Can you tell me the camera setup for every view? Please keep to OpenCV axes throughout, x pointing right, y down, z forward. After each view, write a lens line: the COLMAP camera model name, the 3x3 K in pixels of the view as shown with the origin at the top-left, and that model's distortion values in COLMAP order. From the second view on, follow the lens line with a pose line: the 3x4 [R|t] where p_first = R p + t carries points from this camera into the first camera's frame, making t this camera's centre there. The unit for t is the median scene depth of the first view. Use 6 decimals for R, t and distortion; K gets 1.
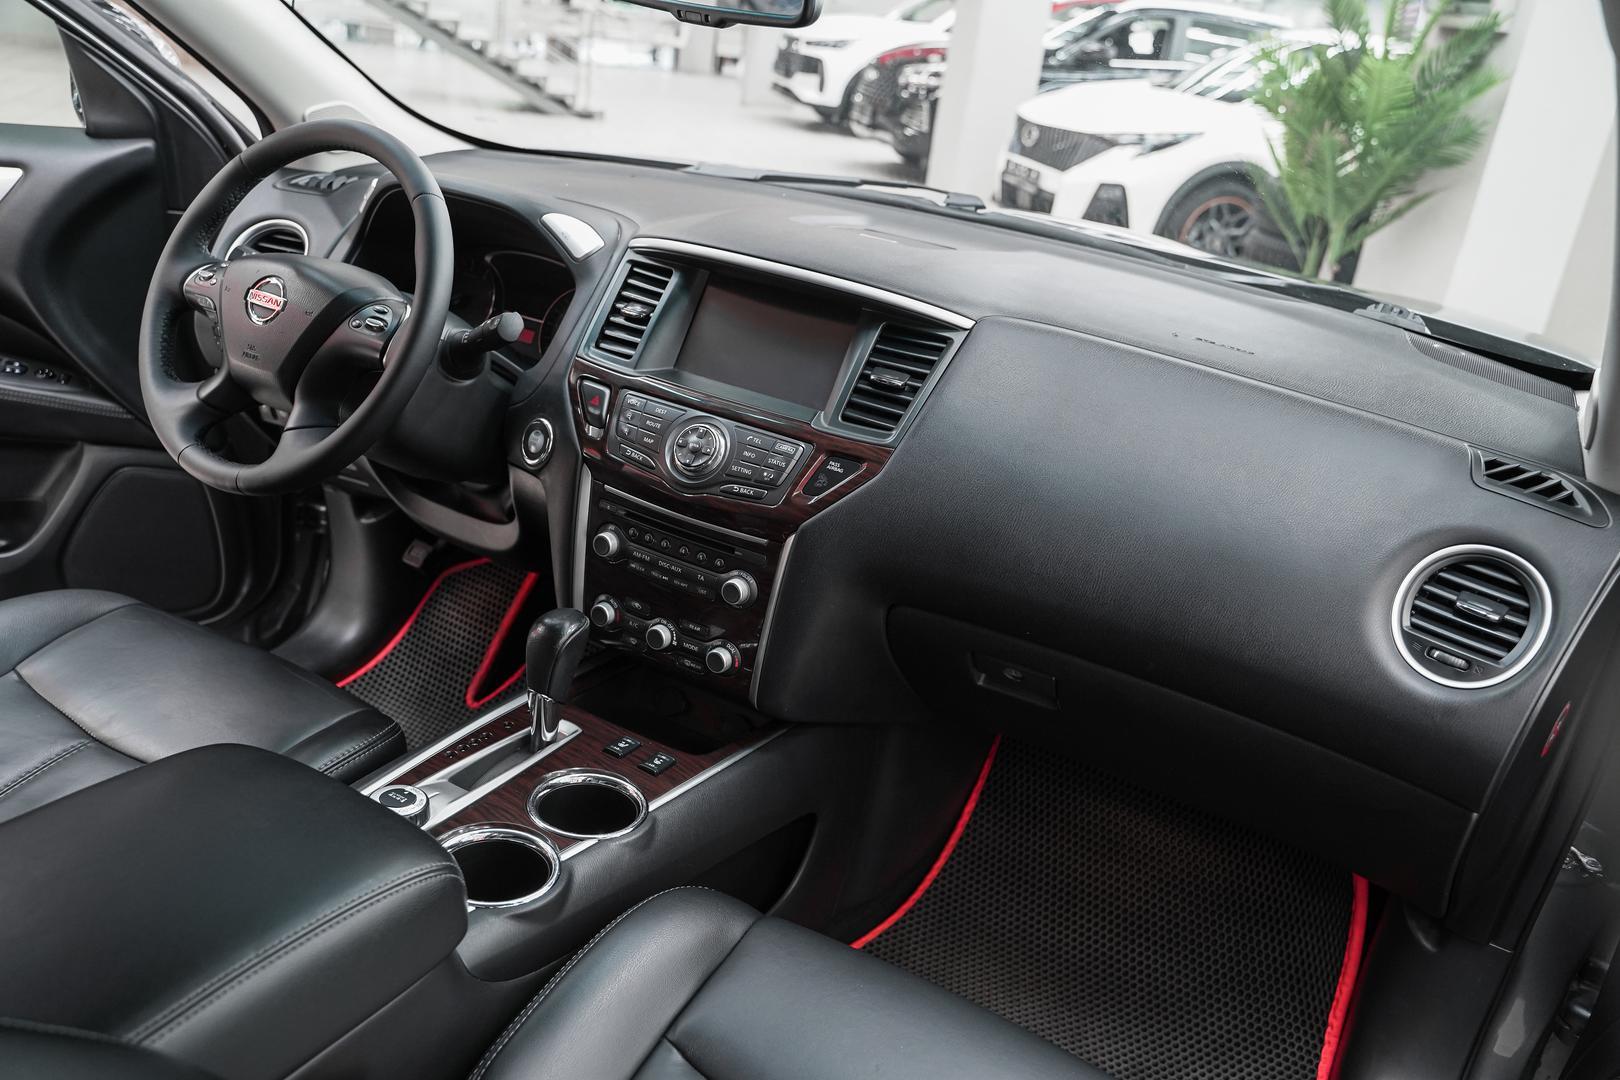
lens RADIAL K [[1296.7, 0, 810.0], [0, 1296.7, 540.0], [0, 0, 1]] dist [-0.012044, 0.005852]
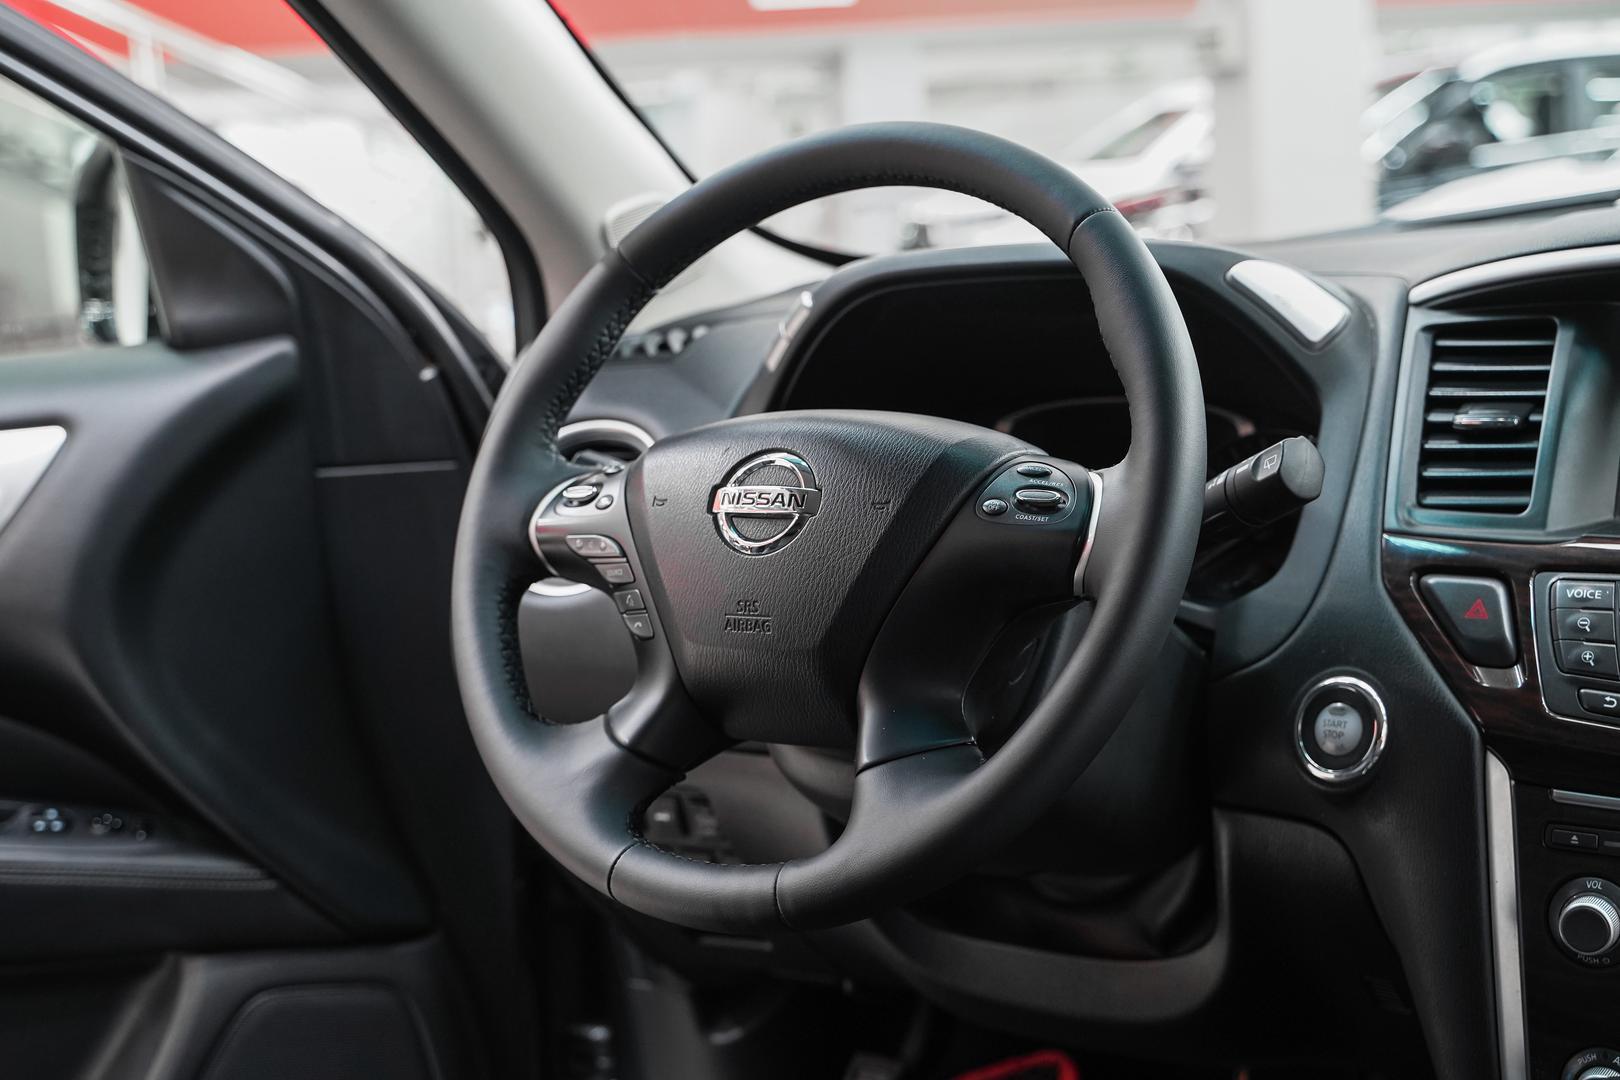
lens RADIAL K [[2216.6, 0, 772.1], [0, 2216.6, 535.7], [0, 0, 1]] dist [0.000567, -0.017436]
pose [[0.982961, -0.170623, -0.068383, -0.344515], [0.148838, 0.957099, -0.248612, 0.021494], [0.107868, 0.234197, 0.966186, 0.226803]]
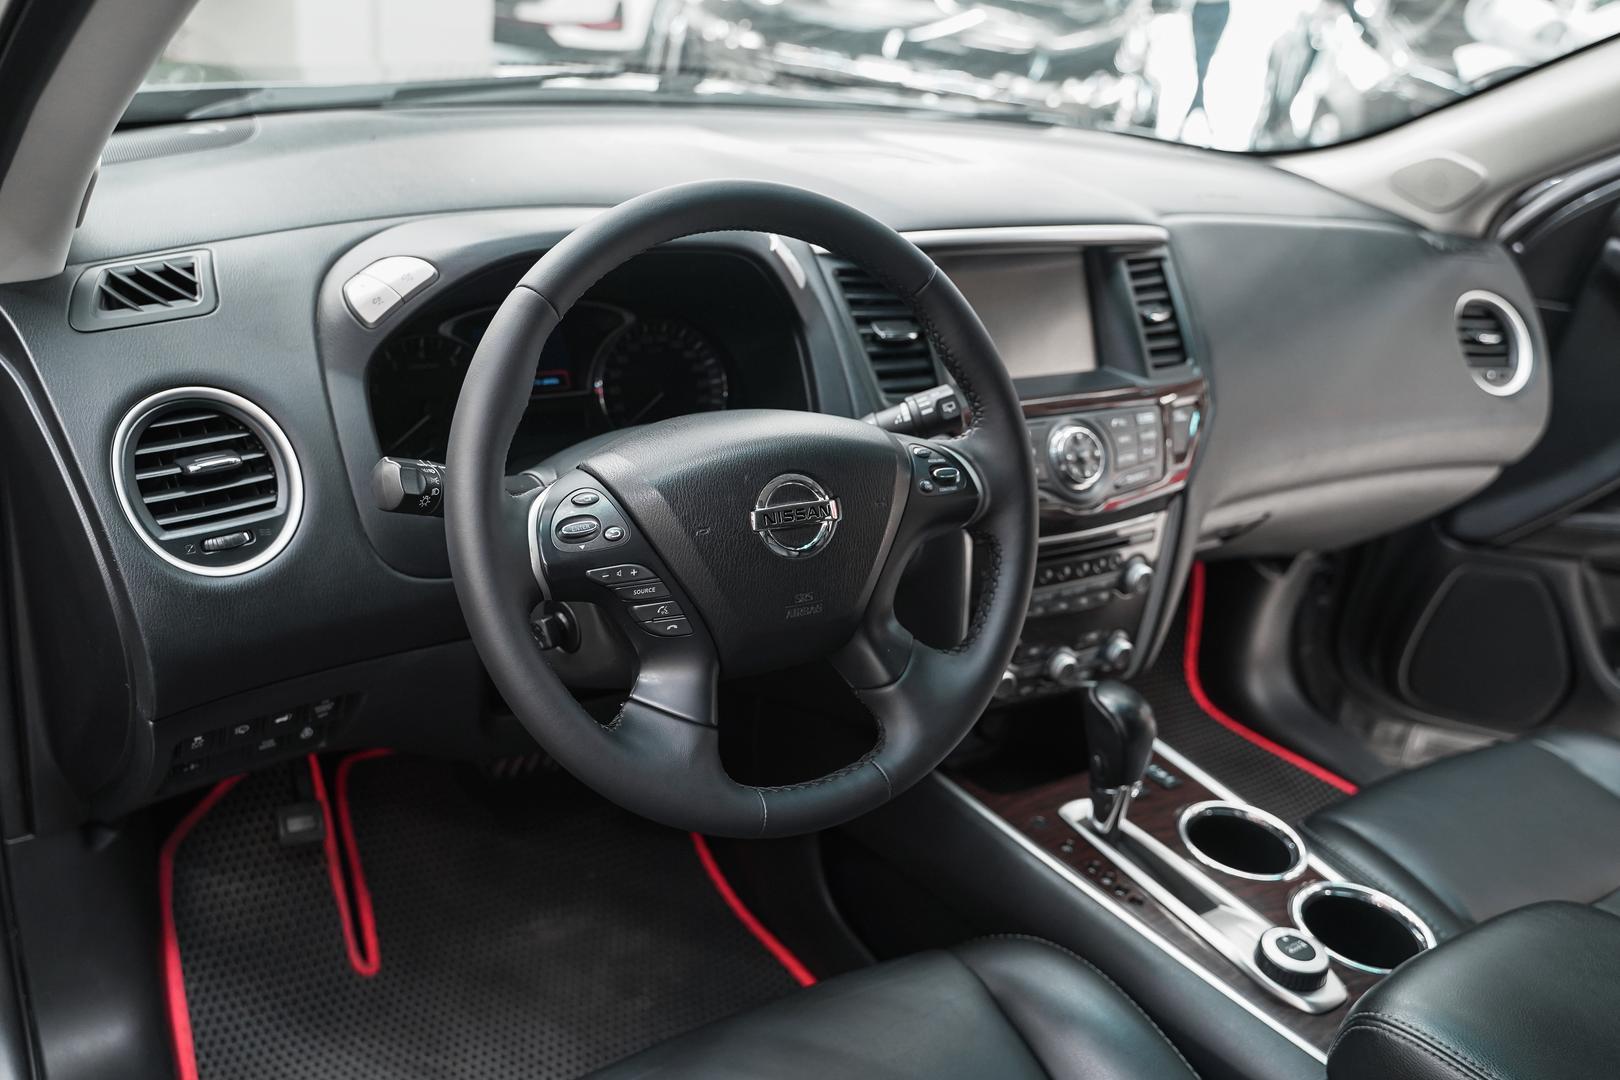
lens RADIAL K [[1308.3, 0, 810.0], [0, 1308.3, 540.0], [0, 0, 1]] dist [-0.006820, -0.007780]
pose [[0.484660, -0.442894, 0.754287, -0.820146], [0.274800, 0.895771, 0.349398, -0.358860], [-0.830415, 0.037939, 0.555852, 0.622400]]
